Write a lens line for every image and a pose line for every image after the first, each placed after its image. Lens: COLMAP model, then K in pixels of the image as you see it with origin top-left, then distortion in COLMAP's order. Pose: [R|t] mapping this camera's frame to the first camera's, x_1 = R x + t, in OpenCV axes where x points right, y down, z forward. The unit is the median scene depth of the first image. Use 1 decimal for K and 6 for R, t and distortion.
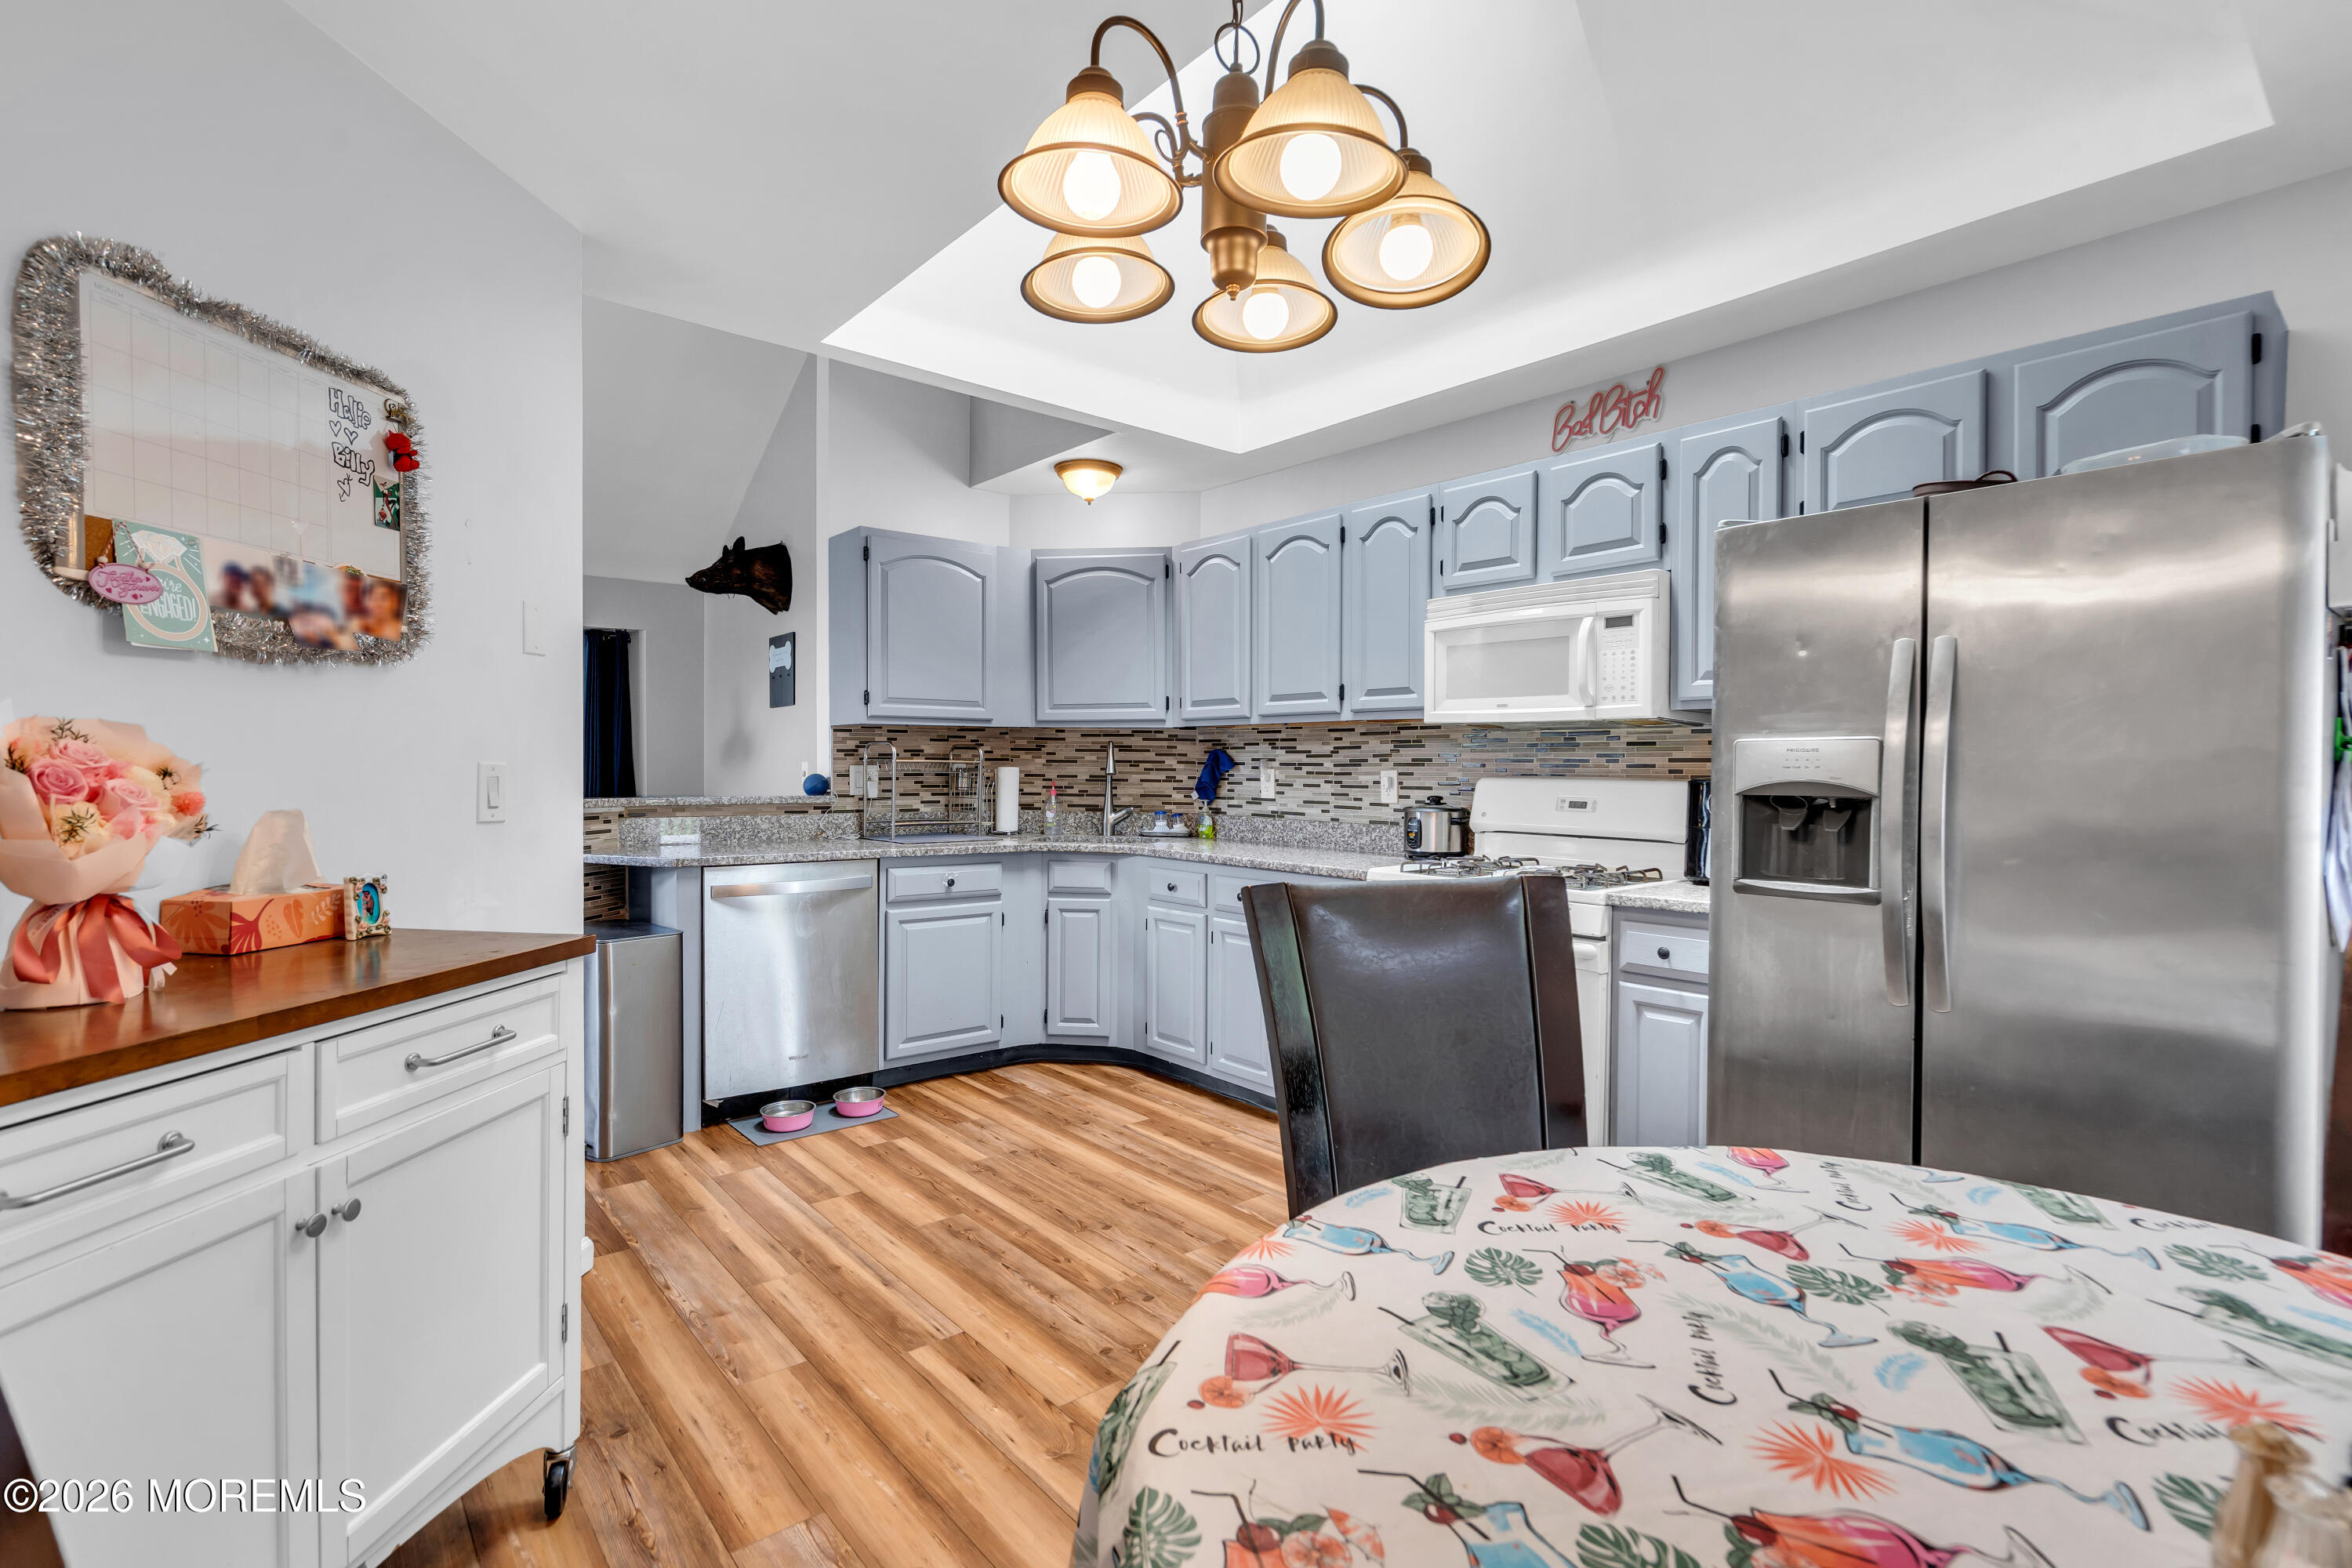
lens RADIAL K [[1078.9, 0, 1168.7], [0, 1078.9, 759.7], [0, 0, 1]] dist [-0.001630, 0.000046]
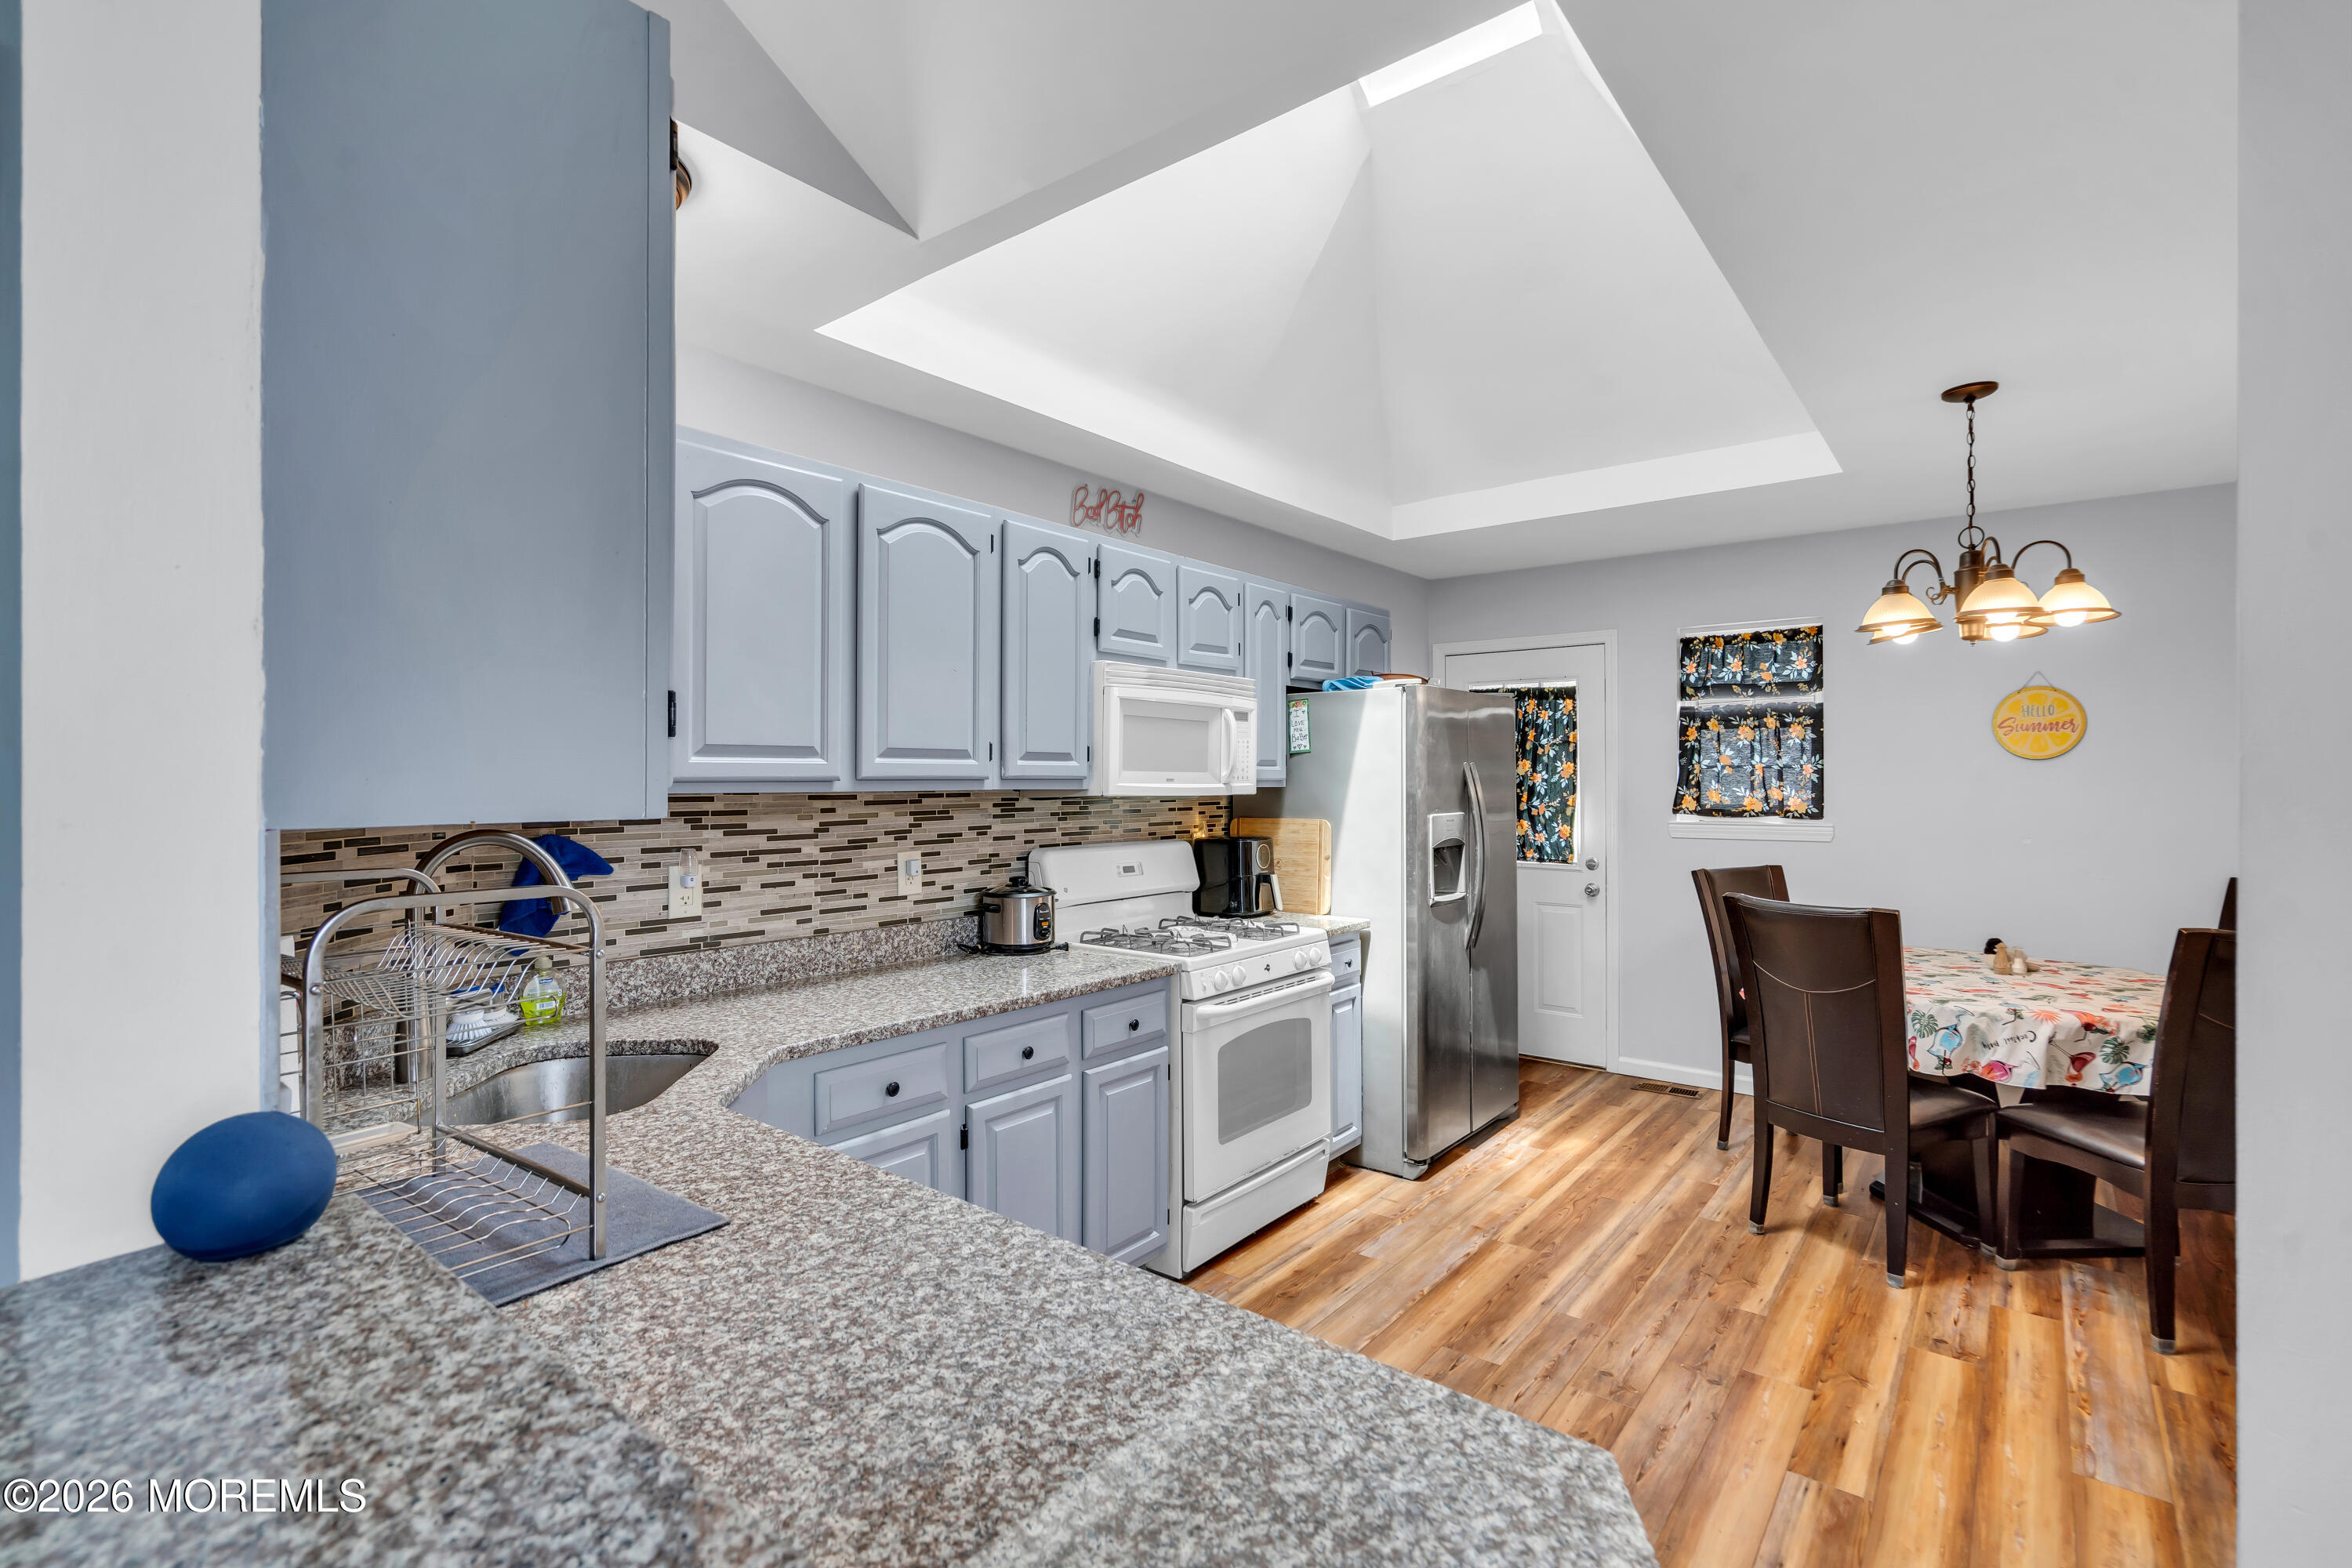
lens RADIAL K [[1078.9, 0, 1168.7], [0, 1078.9, 759.7], [0, 0, 1]] dist [-0.001630, 0.000046]
pose [[-0.195712, 0.014605, 0.980553, -0.574923], [-0.000602, 0.999887, -0.015013, -0.043083], [-0.980661, -0.003529, -0.195681, 0.970970]]
